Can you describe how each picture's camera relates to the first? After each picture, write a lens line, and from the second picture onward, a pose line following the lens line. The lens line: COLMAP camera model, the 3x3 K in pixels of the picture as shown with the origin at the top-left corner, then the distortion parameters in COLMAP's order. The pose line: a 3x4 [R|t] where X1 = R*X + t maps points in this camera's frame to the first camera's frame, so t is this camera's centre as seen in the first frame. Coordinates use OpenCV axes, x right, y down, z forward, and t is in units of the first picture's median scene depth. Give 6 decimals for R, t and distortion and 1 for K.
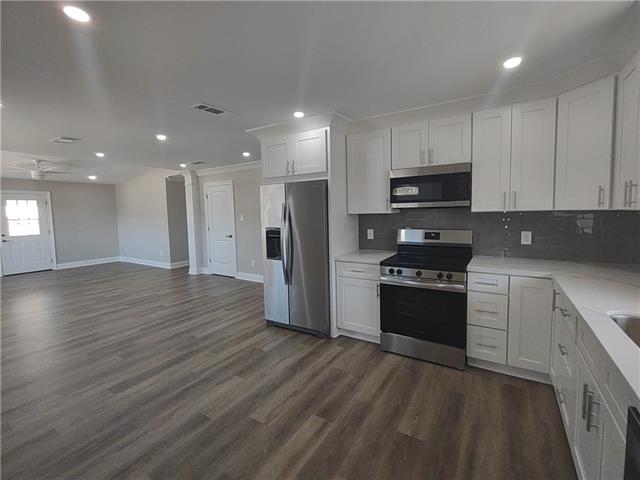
lens RADIAL K [[290.4, 0, 319.9], [0, 290.4, 232.9], [0, 0, 1]] dist [0.002068, -0.001129]
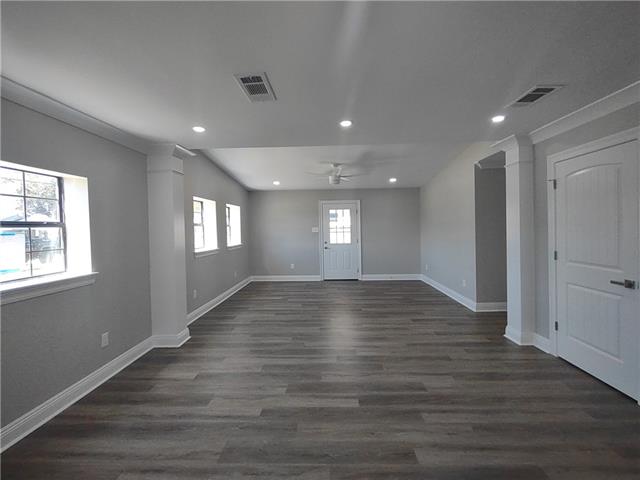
lens RADIAL K [[290.4, 0, 318.7], [0, 290.4, 232.2], [0, 0, 1]] dist [0.002068, -0.001129]
pose [[0.507868, 0.026702, -0.861021, -0.417963], [-0.051899, 0.998652, 0.000359, -0.070681], [0.859870, 0.044504, 0.508569, 1.037191]]
